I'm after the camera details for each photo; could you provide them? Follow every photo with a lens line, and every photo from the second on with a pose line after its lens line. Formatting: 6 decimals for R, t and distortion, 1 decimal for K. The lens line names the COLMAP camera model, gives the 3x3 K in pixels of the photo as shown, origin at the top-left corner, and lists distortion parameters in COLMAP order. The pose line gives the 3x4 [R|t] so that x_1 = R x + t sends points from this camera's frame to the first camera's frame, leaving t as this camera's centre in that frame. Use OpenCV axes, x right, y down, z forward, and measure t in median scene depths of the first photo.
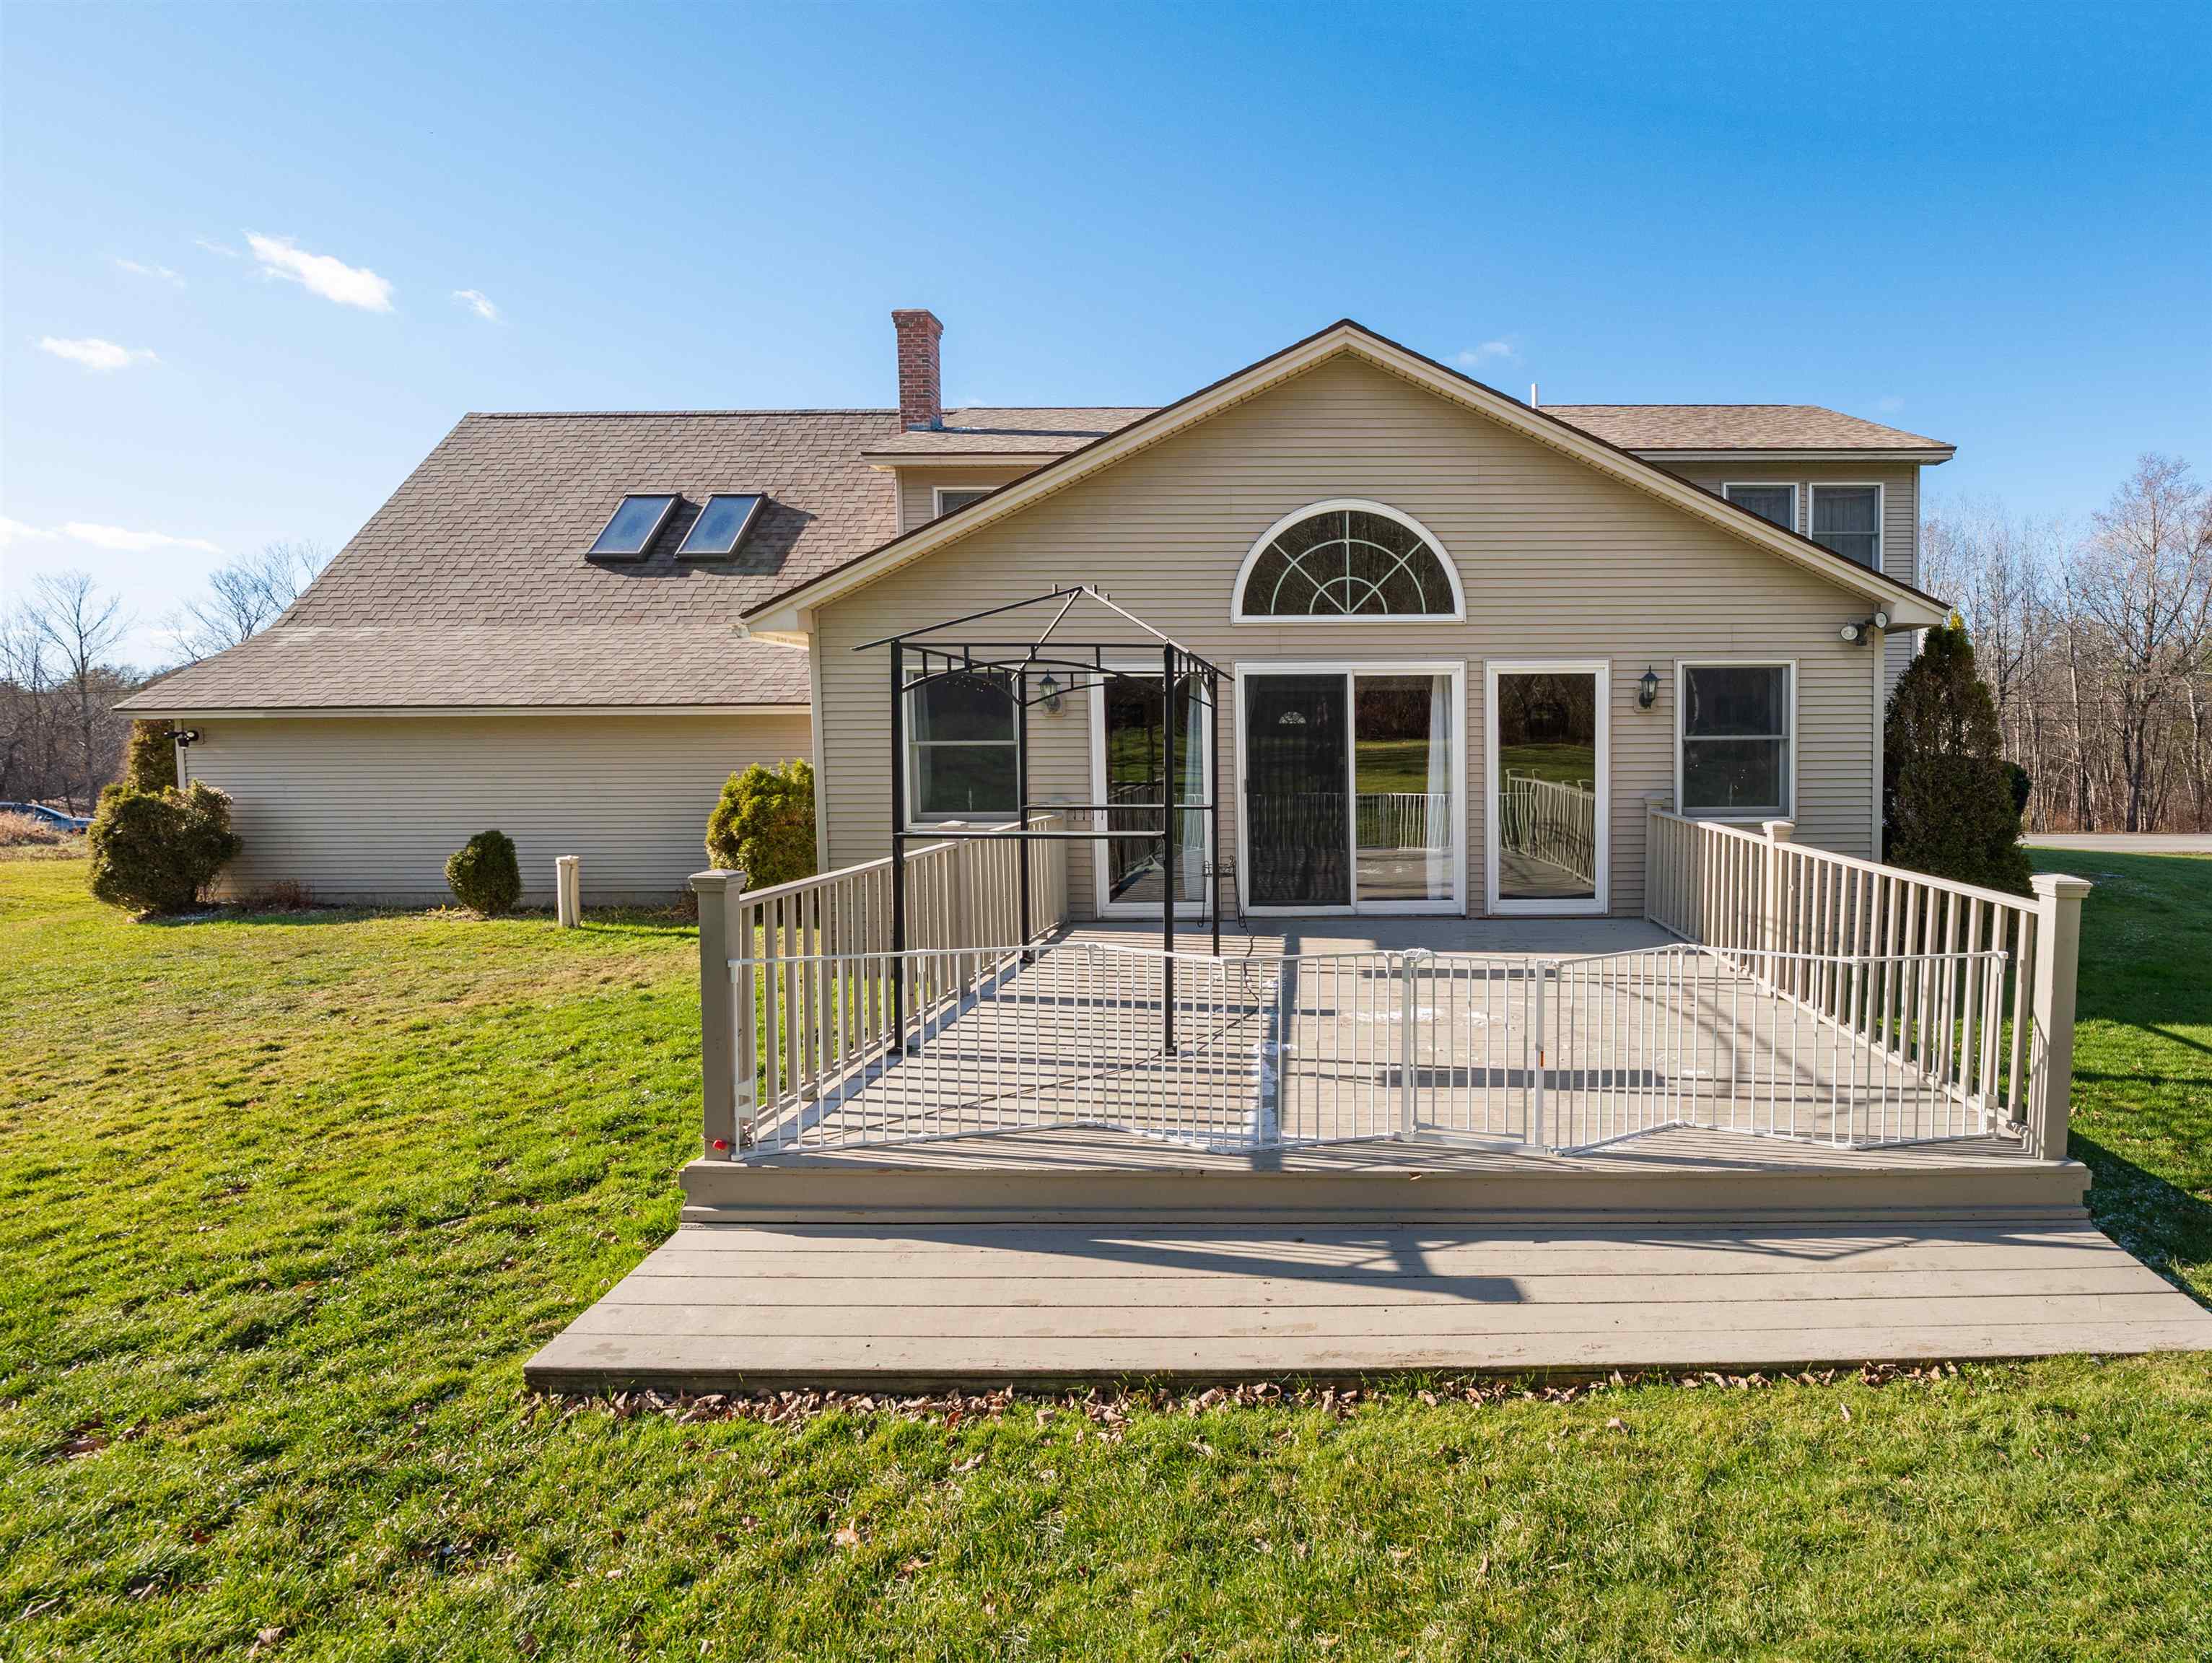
lens RADIAL K [[992.0, 0, 1358.8], [0, 992.0, 803.3], [0, 0, 1]] dist [-0.009489, 0.000108]
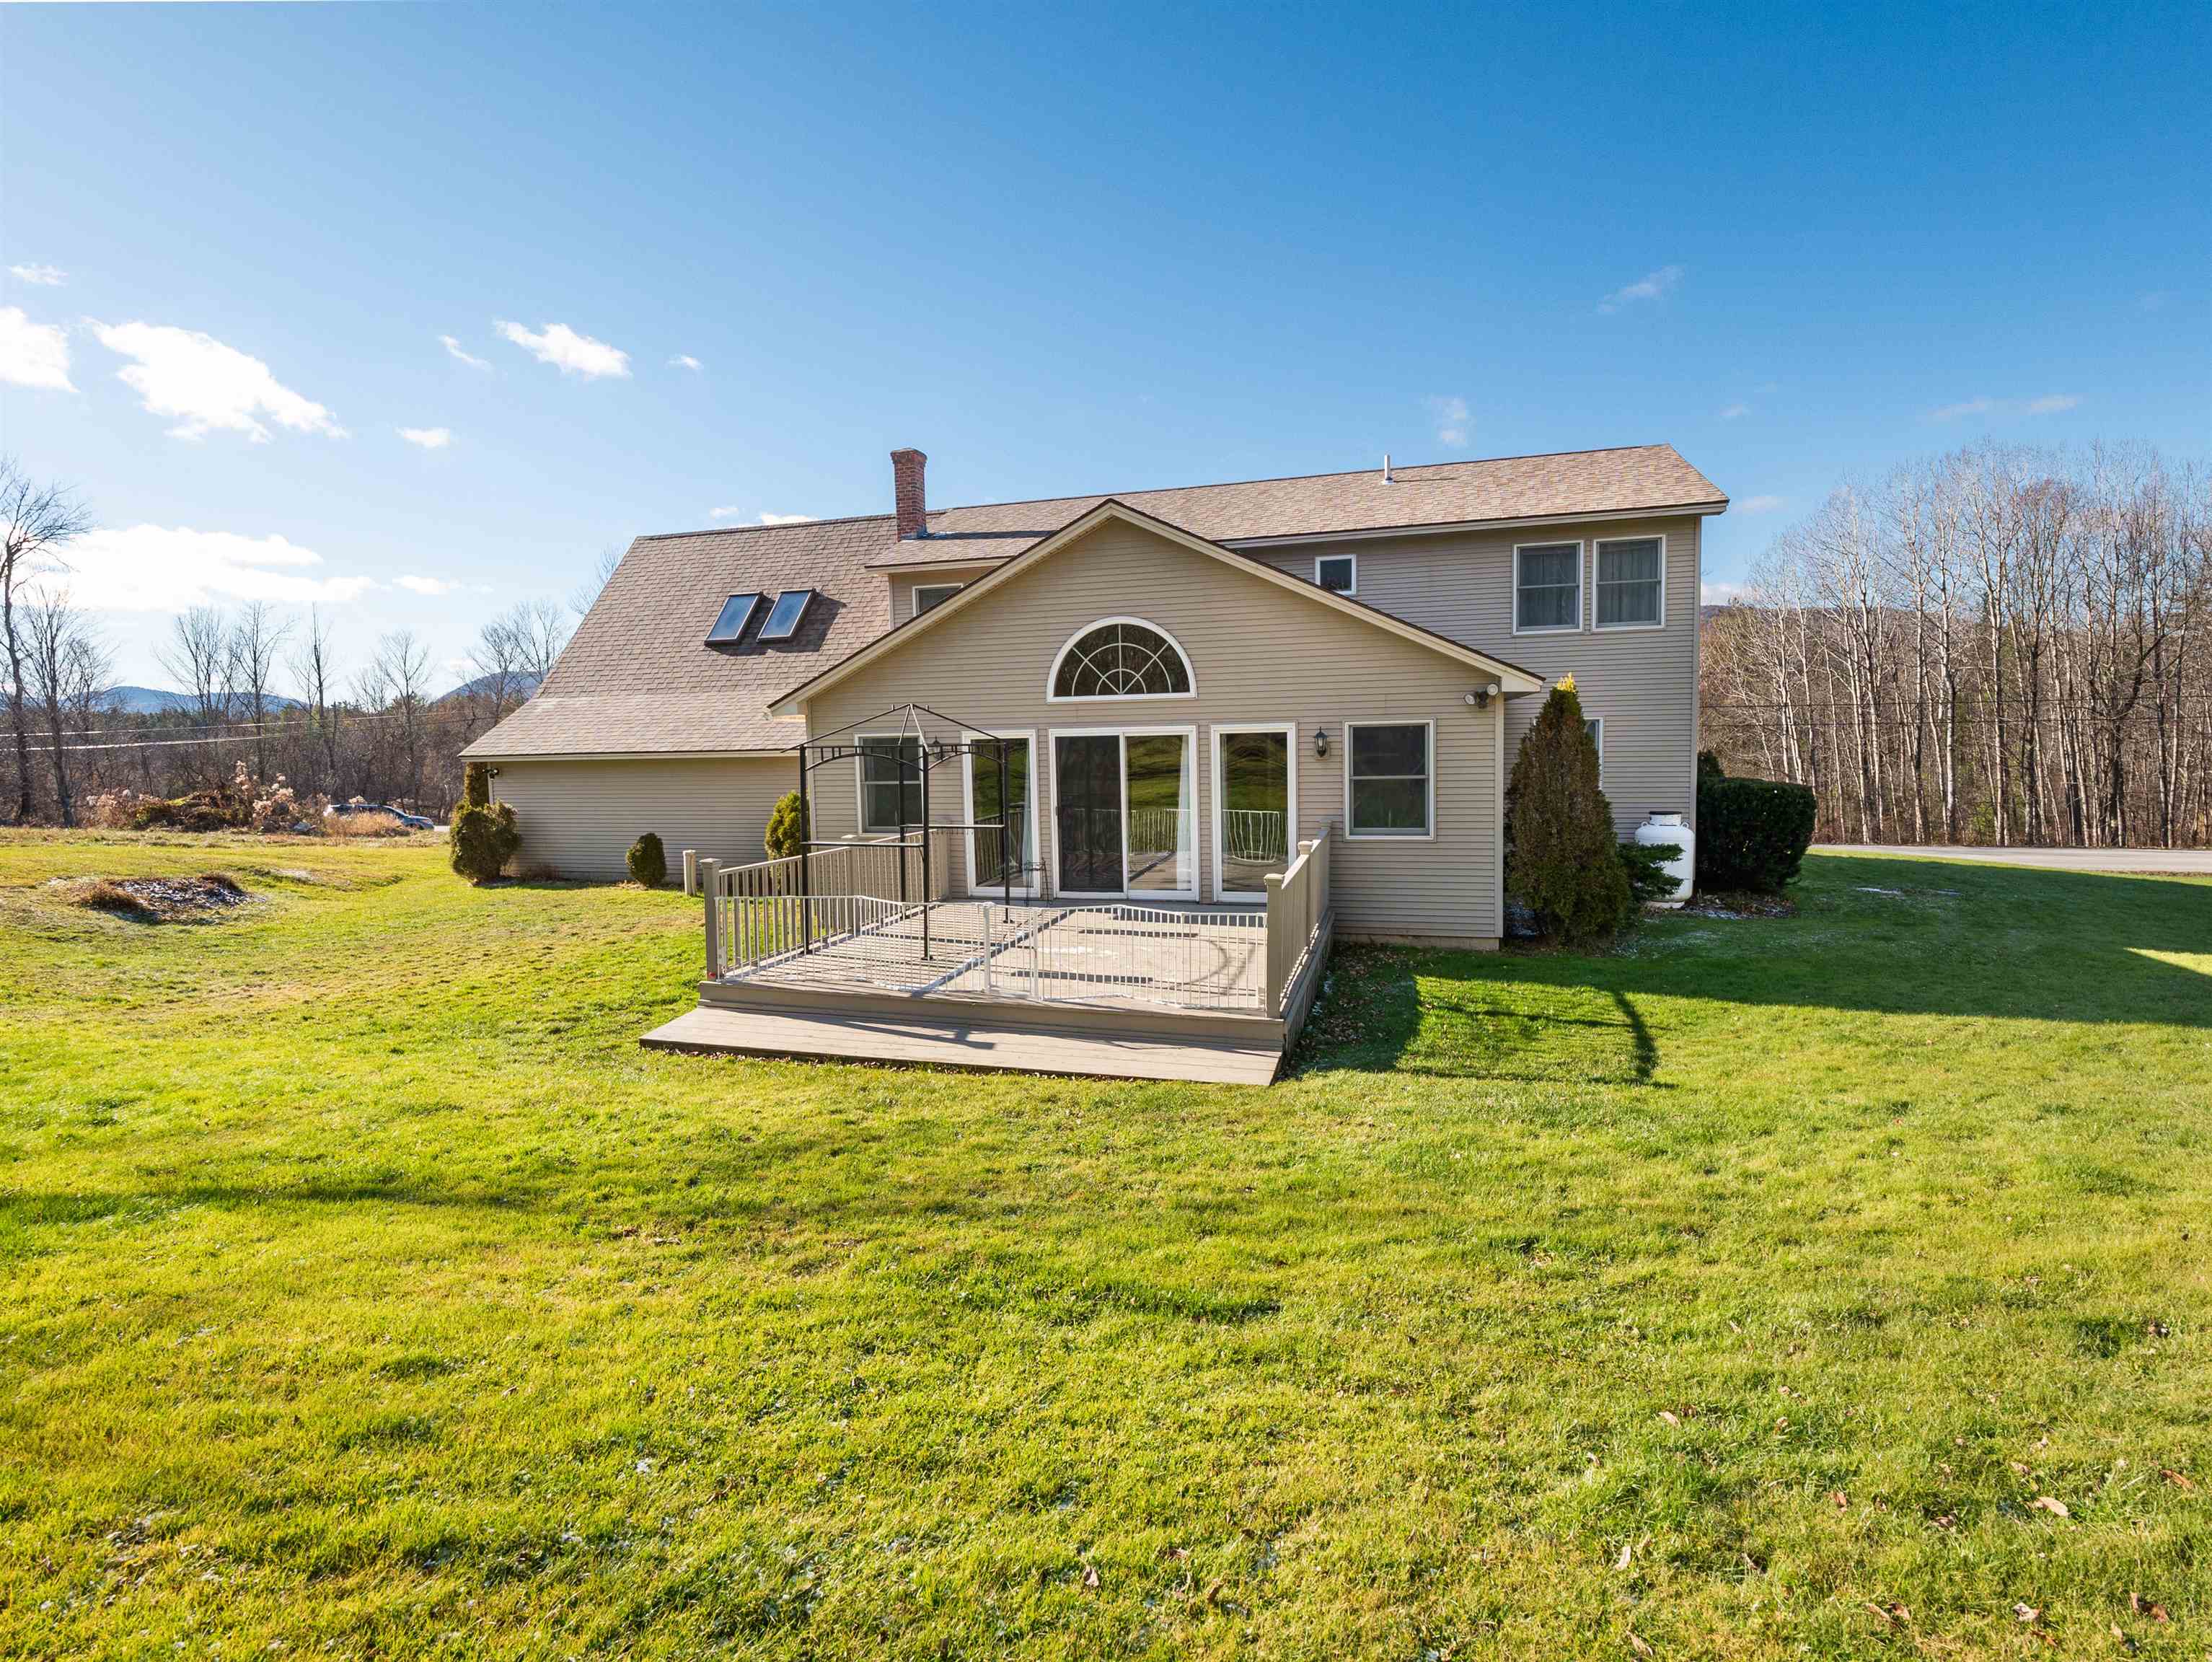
lens RADIAL K [[1116.5, 0, 1159.8], [0, 1116.5, 833.9], [0, 0, 1]] dist [-0.003879, -0.000334]
pose [[0.952230, 0.011994, -0.305147, 0.535524], [-0.003021, 0.999549, 0.029863, -0.032983], [0.305368, -0.027515, 0.951837, -0.545015]]
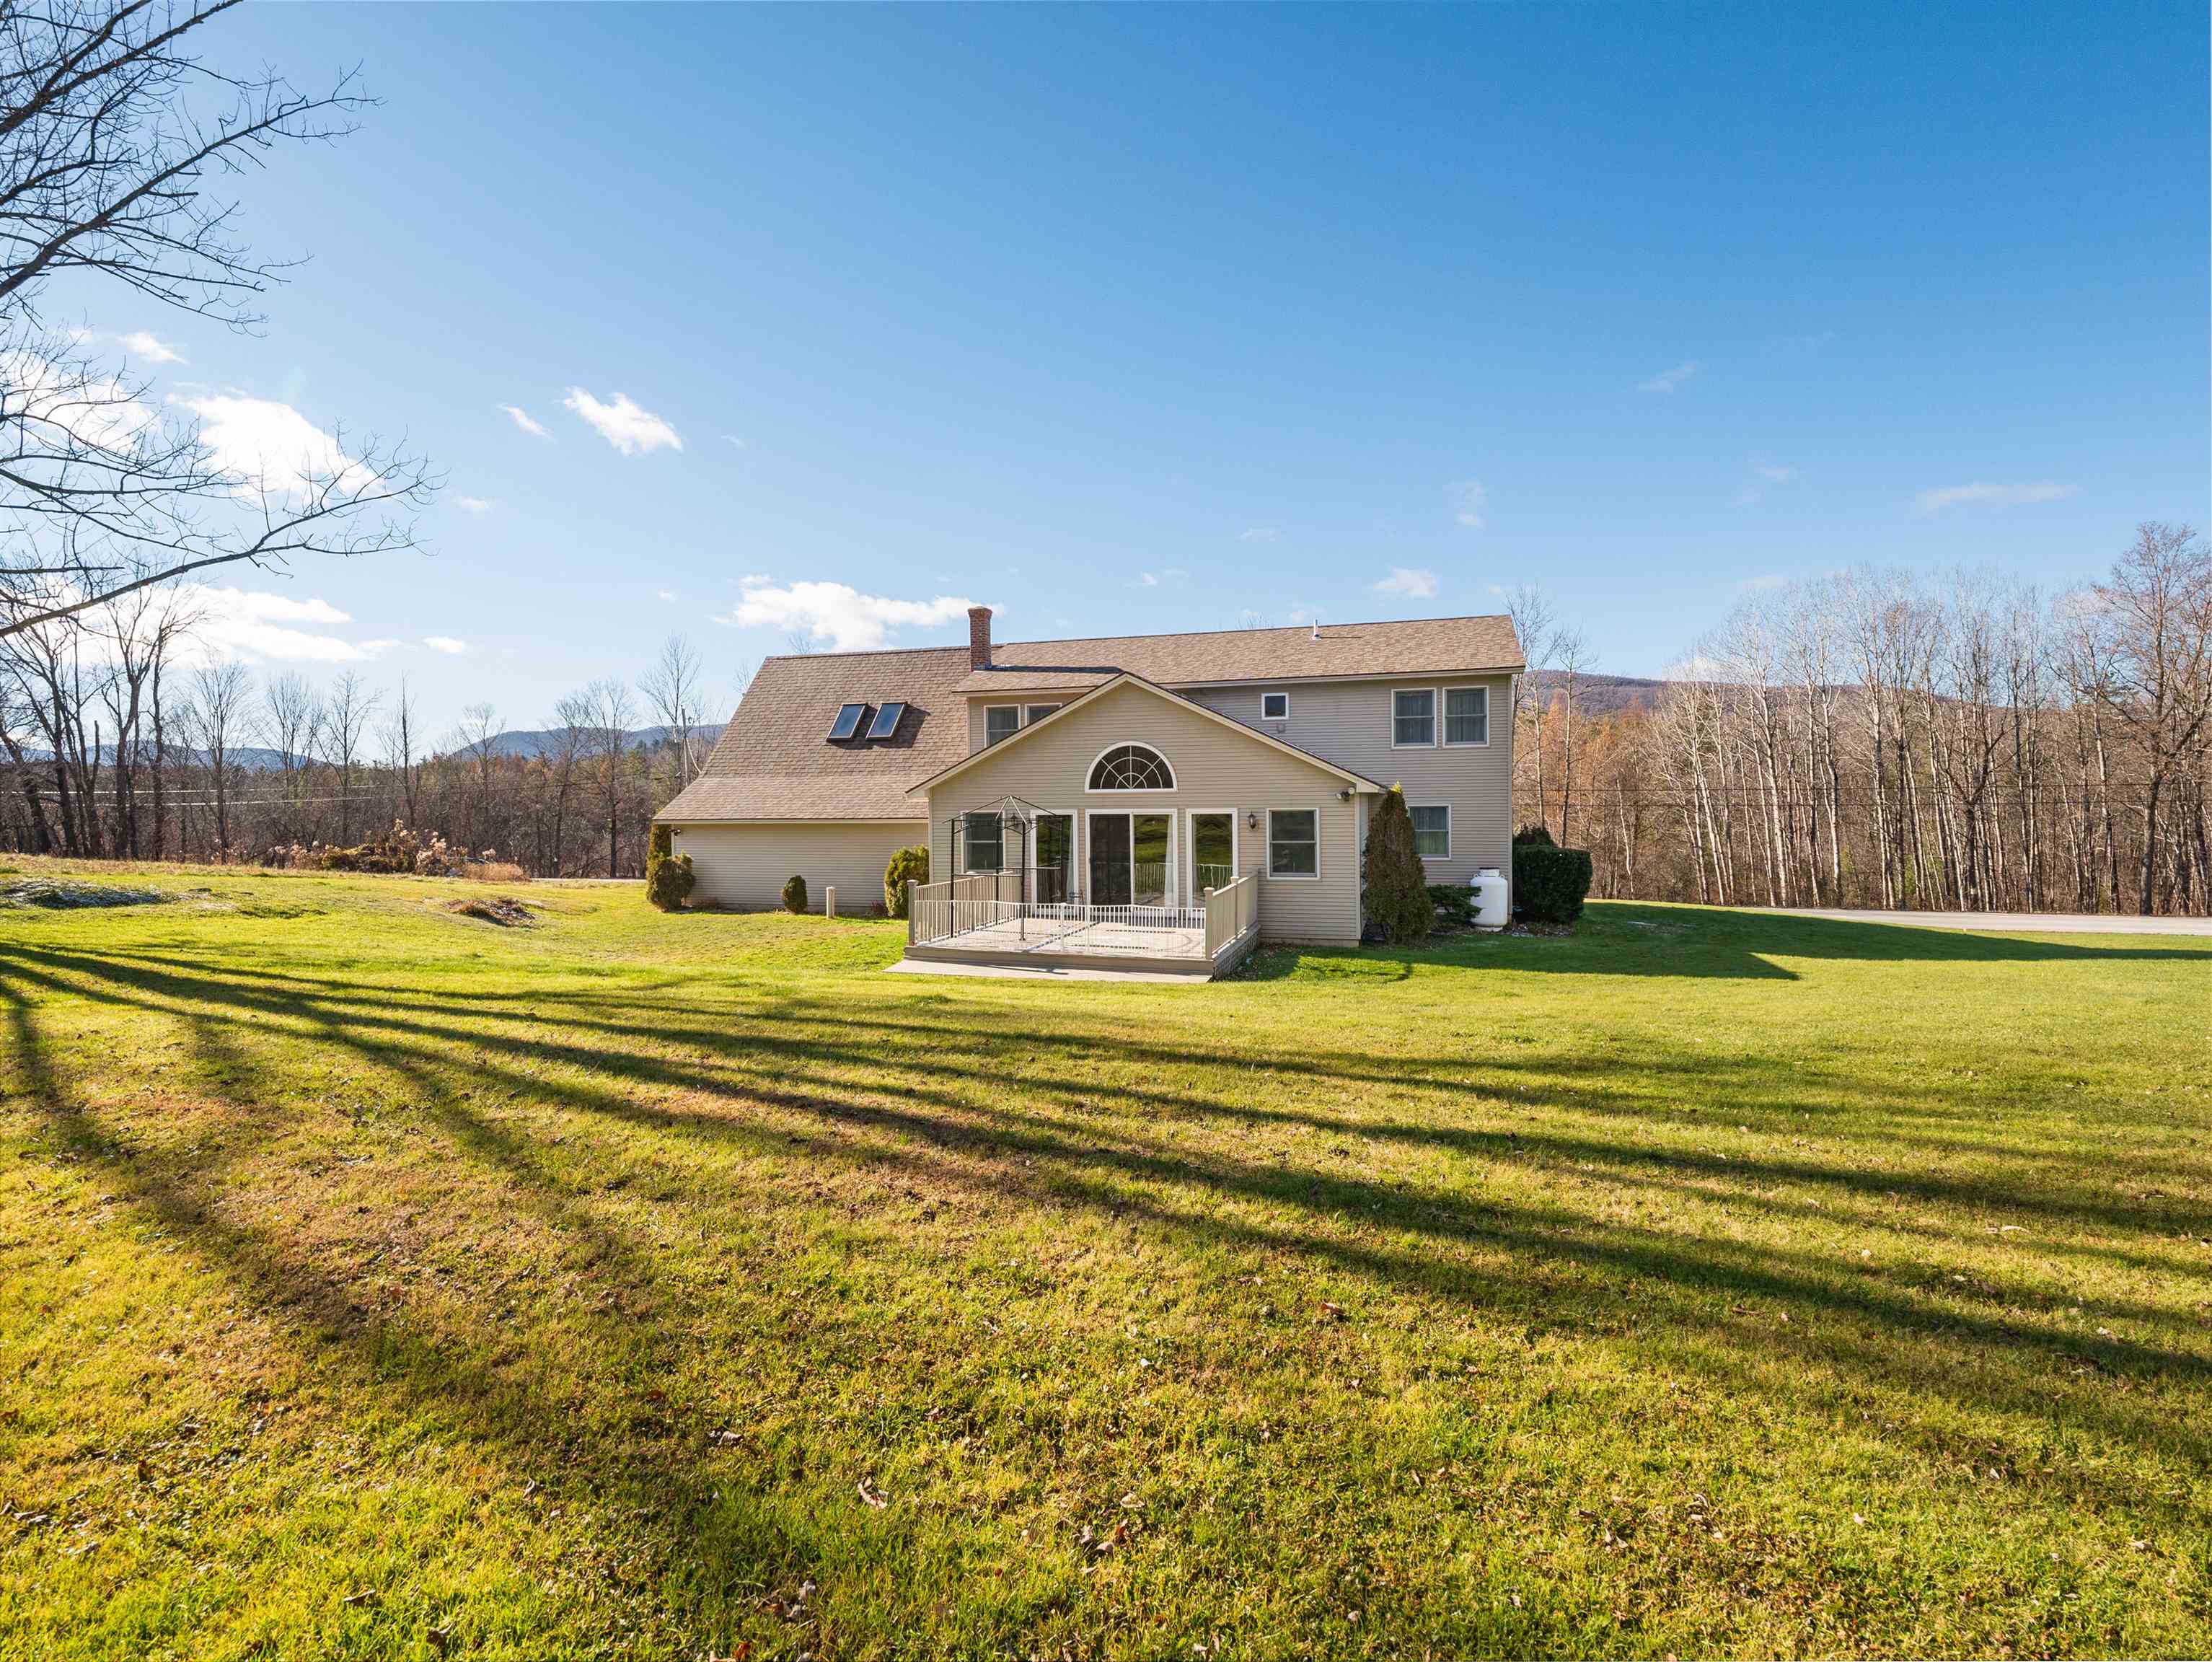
lens RADIAL K [[1241.6, 0, 1106.0], [0, 1241.6, 831.0], [0, 0, 1]] dist [0.000711, 0.000153]
pose [[0.938406, 0.004995, -0.345499, 0.933528], [-0.016309, 0.999421, -0.029848, -0.000076], [0.345150, 0.033644, 0.937944, -1.753801]]
